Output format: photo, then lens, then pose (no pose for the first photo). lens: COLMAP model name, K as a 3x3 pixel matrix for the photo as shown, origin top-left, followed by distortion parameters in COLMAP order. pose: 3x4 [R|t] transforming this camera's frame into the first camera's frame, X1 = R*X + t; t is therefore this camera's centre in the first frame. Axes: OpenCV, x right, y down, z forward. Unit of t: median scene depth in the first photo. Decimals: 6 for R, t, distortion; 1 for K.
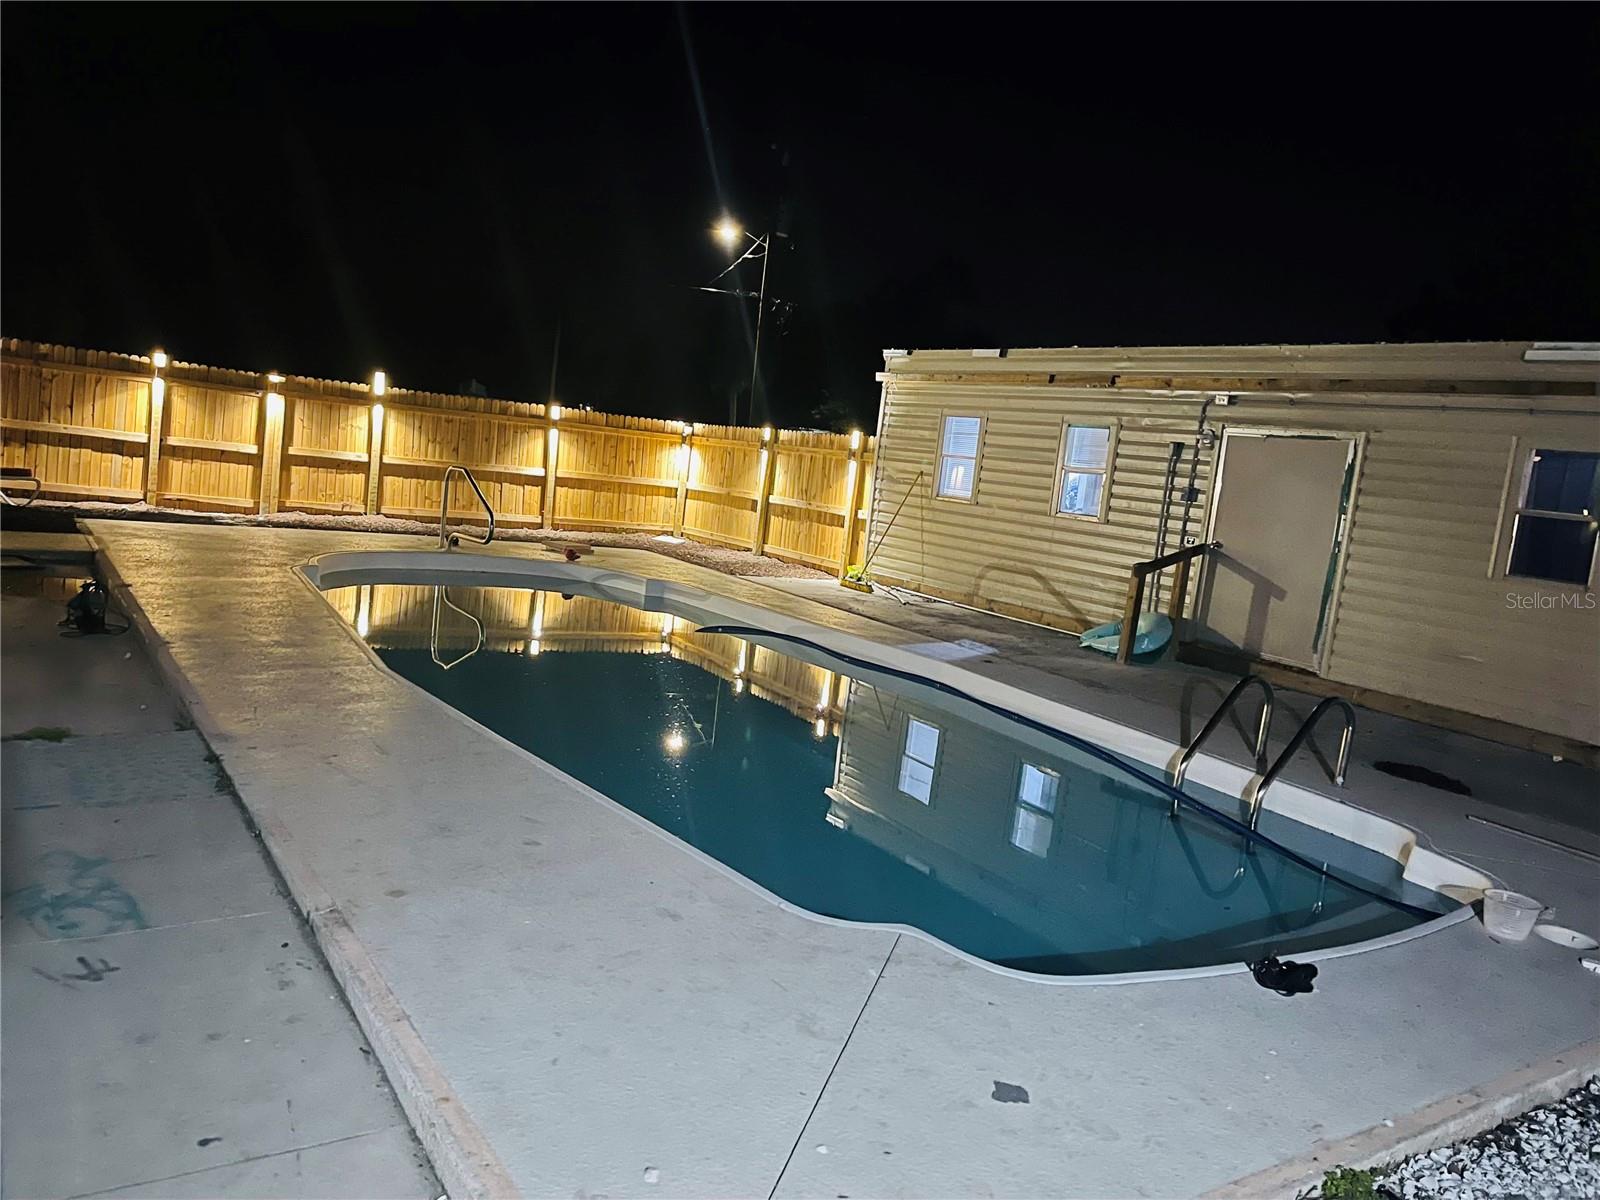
lens RADIAL K [[1297.9, 0, 800.0], [0, 1297.9, 600.0], [0, 0, 1]] dist [0.066067, -0.103184]
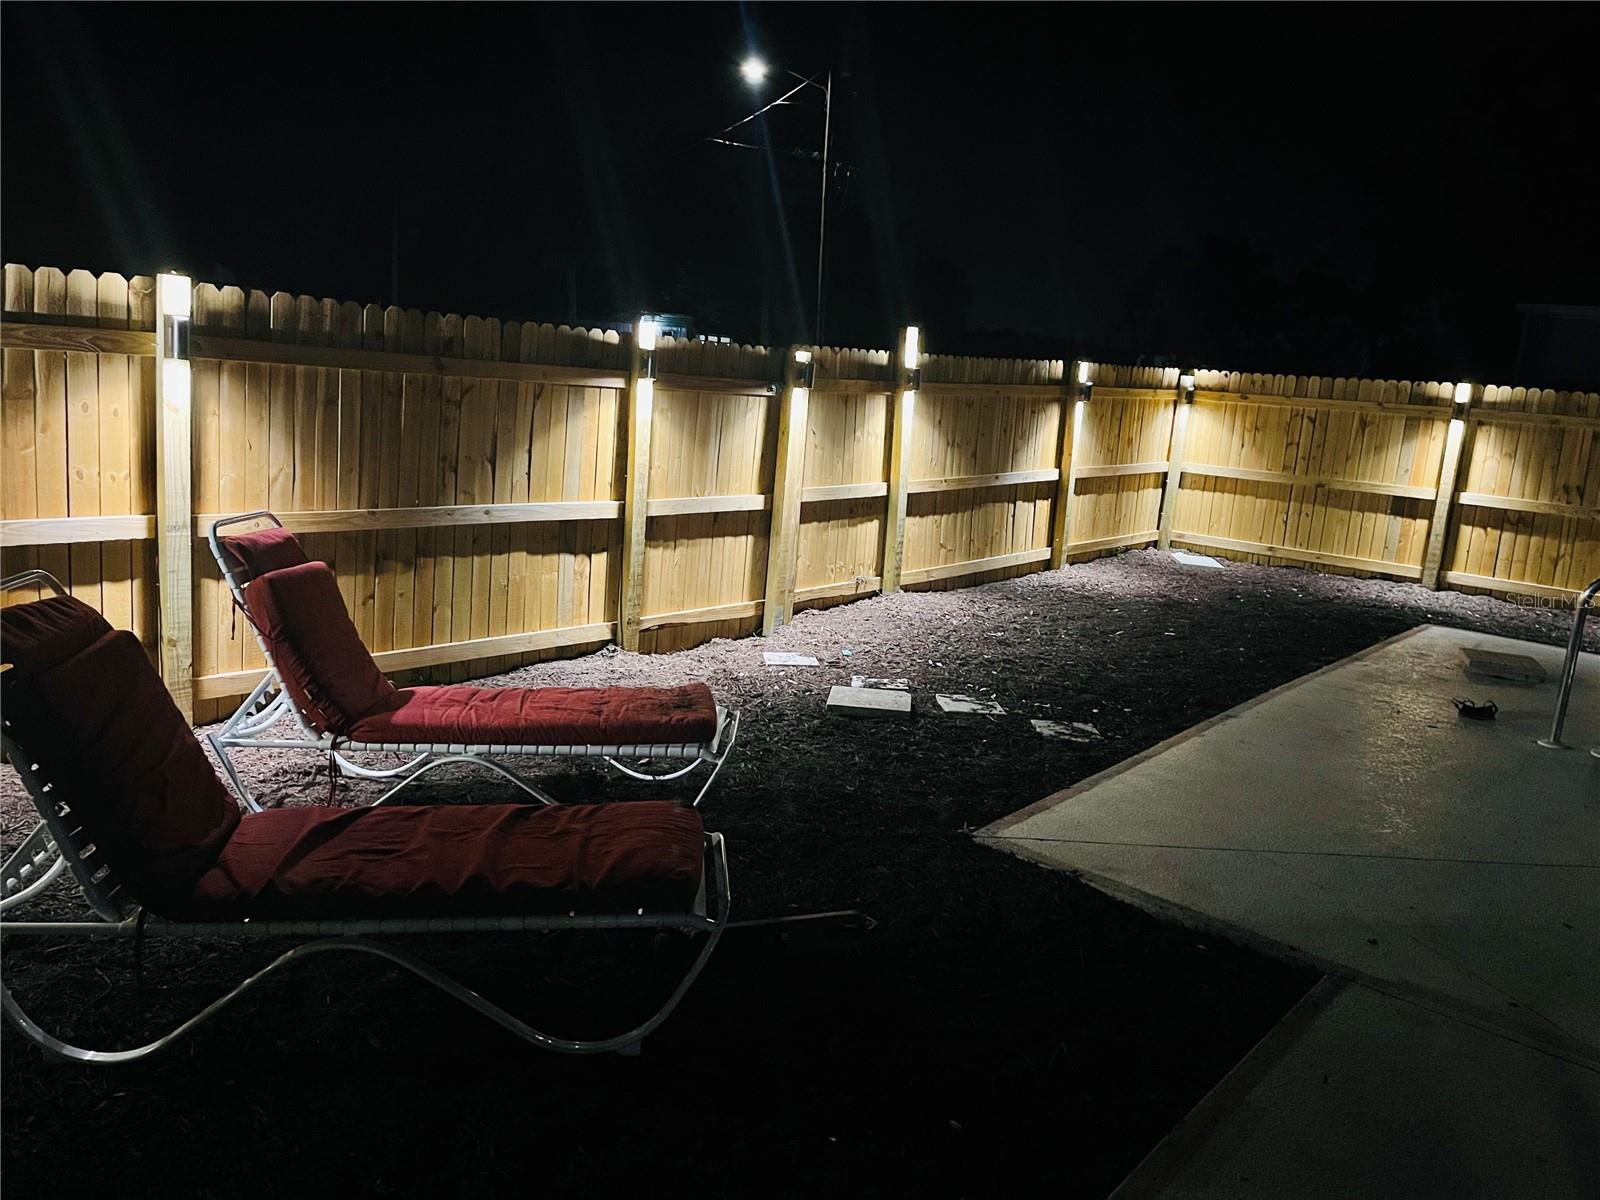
lens RADIAL K [[1297.9, 0, 800.0], [0, 1297.9, 600.0], [0, 0, 1]] dist [0.066067, -0.103184]
pose [[0.958779, -0.100248, 0.265883, -0.504344], [0.072700, 0.991099, 0.111522, -0.124310], [-0.274696, -0.087595, 0.957533, 0.492915]]
